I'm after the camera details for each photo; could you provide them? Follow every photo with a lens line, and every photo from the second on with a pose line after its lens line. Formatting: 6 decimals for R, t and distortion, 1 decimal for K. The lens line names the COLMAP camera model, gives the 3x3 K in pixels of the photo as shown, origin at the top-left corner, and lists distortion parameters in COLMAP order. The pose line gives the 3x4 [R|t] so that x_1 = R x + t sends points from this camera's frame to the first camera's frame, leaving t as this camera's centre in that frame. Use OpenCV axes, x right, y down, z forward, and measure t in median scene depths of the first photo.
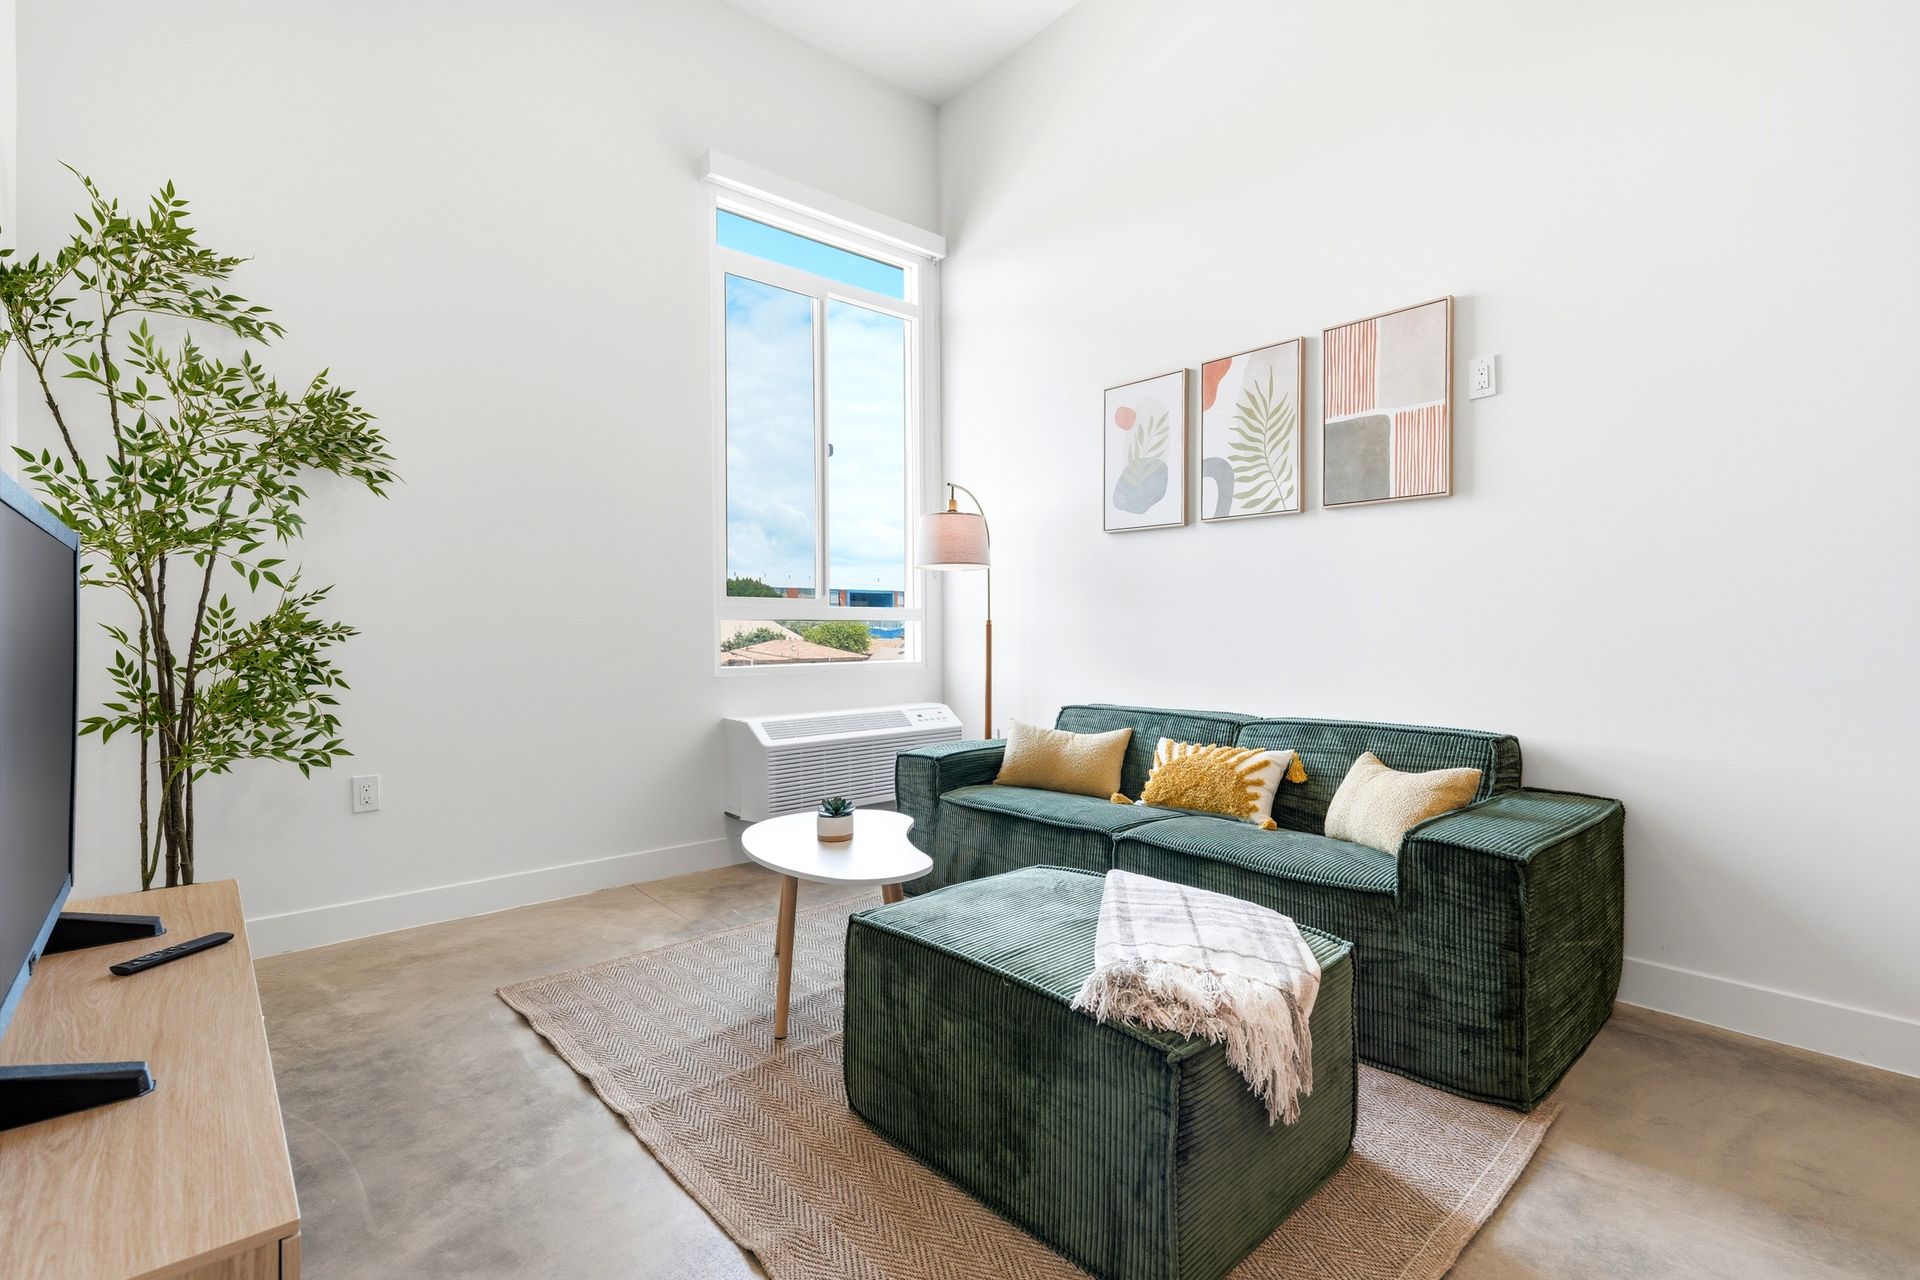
lens RADIAL K [[878.7, 0, 959.4], [0, 878.7, 634.2], [0, 0, 1]] dist [0.000271, -0.000286]
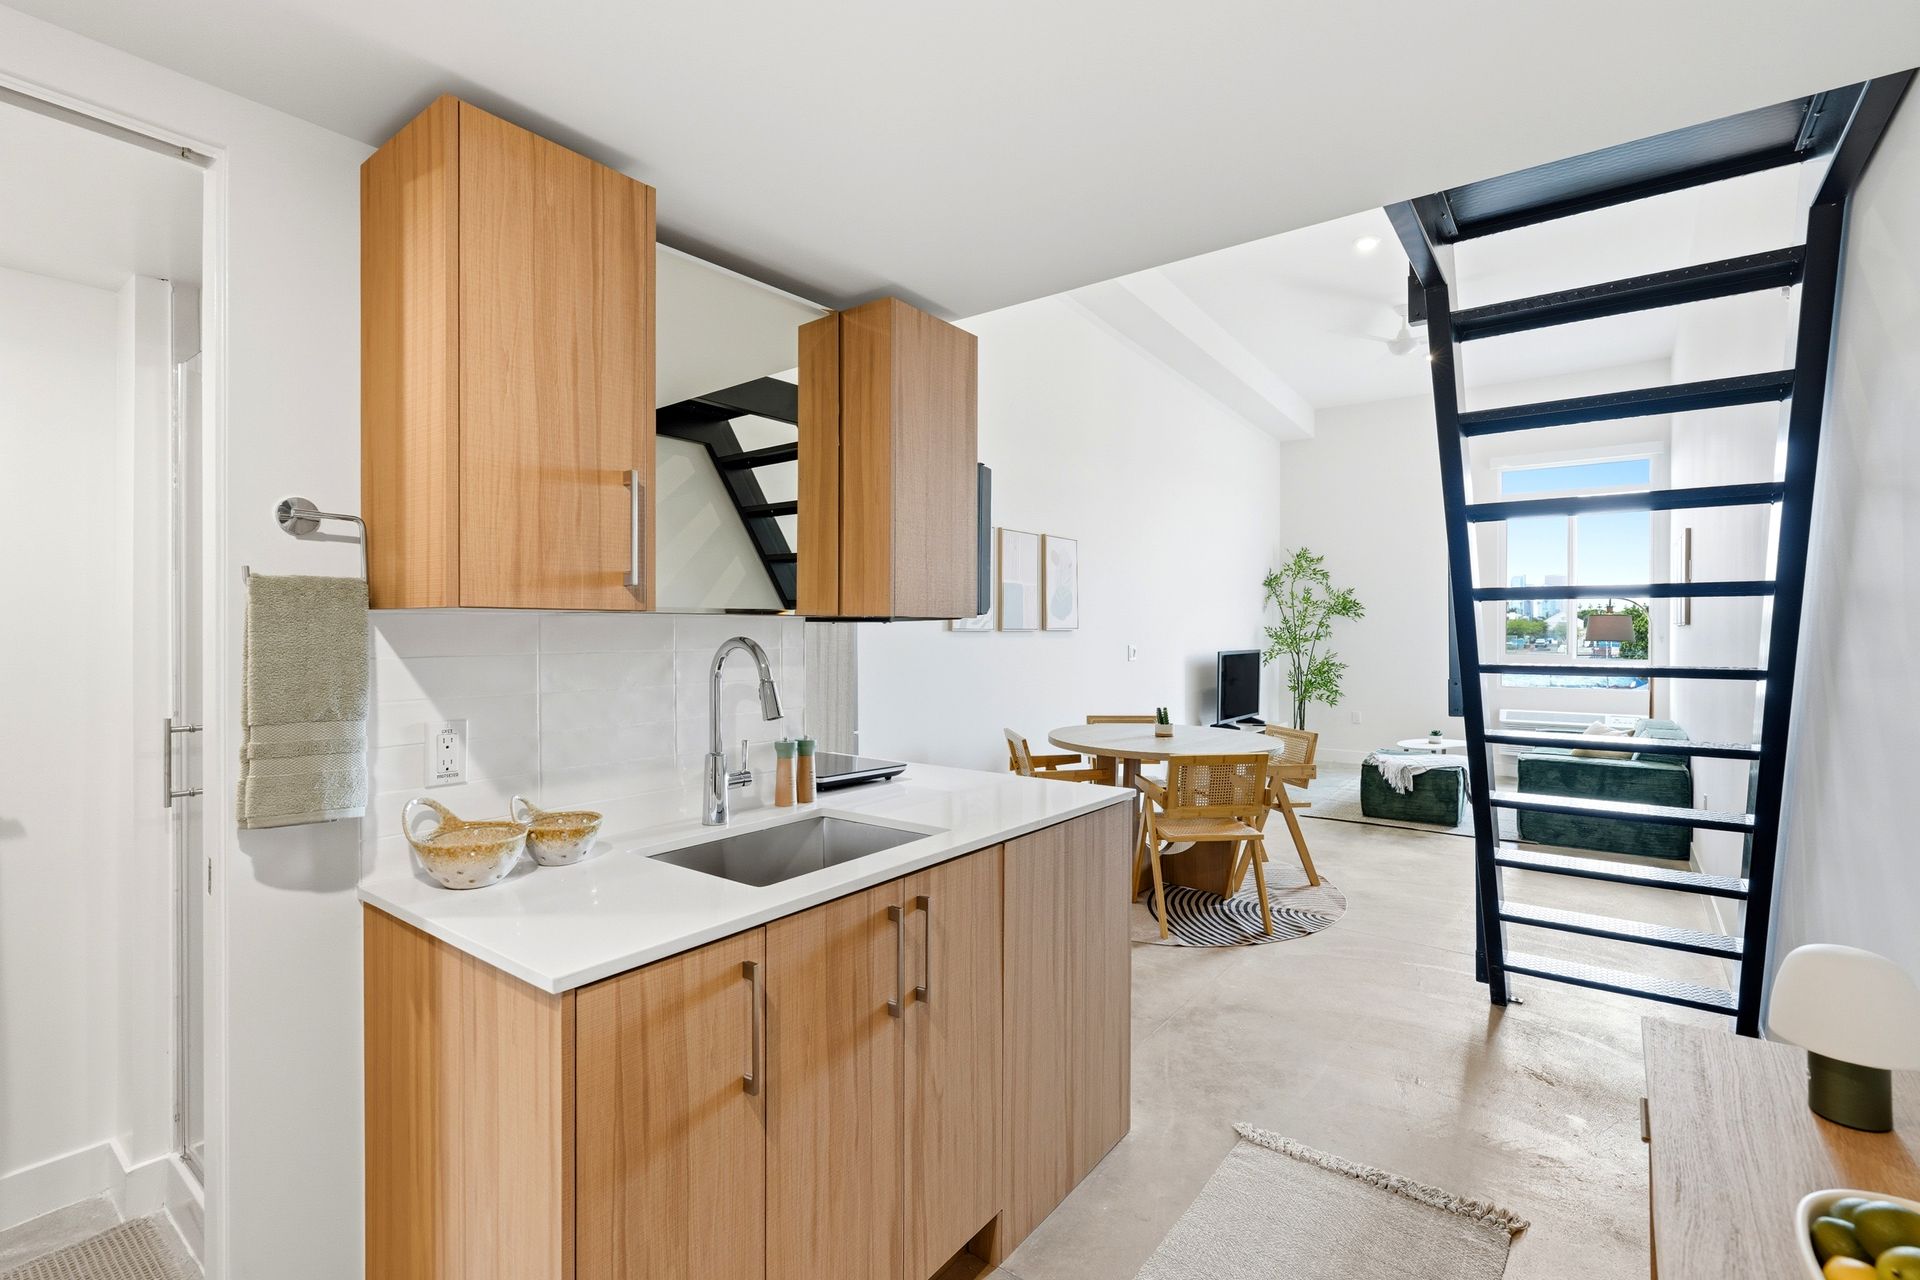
lens RADIAL K [[867.5, 0, 955.9], [0, 867.5, 638.5], [0, 0, 1]] dist [-0.003402, -0.000459]
pose [[0.203193, 0.013676, -0.979043, 2.203187], [-0.008786, 0.999888, 0.012144, -0.132265], [0.979099, 0.006134, 0.203291, -1.095152]]
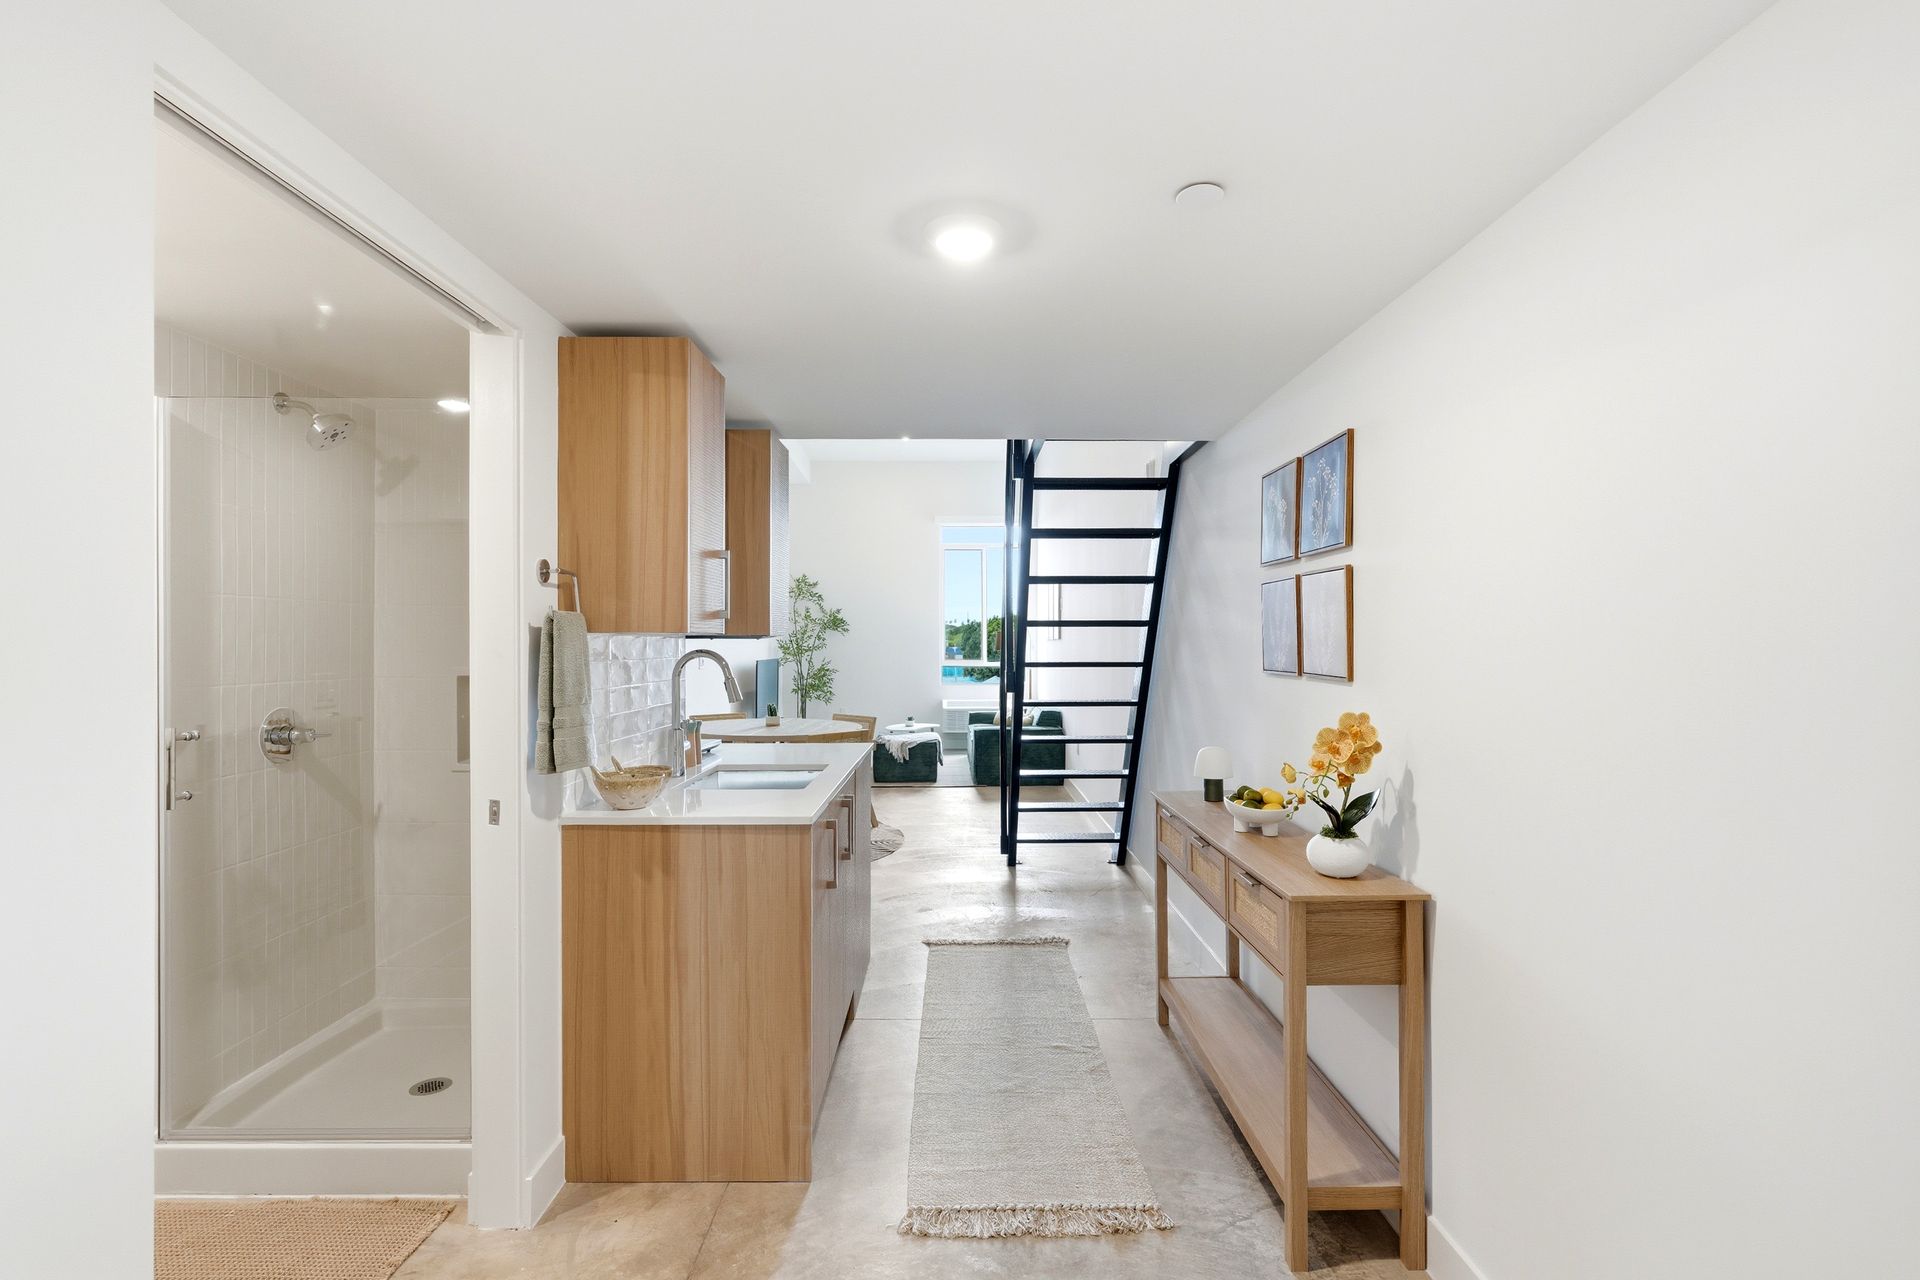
lens RADIAL K [[874.9, 0, 961.3], [0, 874.9, 648.0], [0, 0, 1]] dist [0.000551, 0.000084]
pose [[0.759260, 0.008979, -0.650726, 2.418841], [-0.008560, 0.999956, 0.003810, -0.130970], [0.650732, 0.002678, 0.759303, -1.729628]]
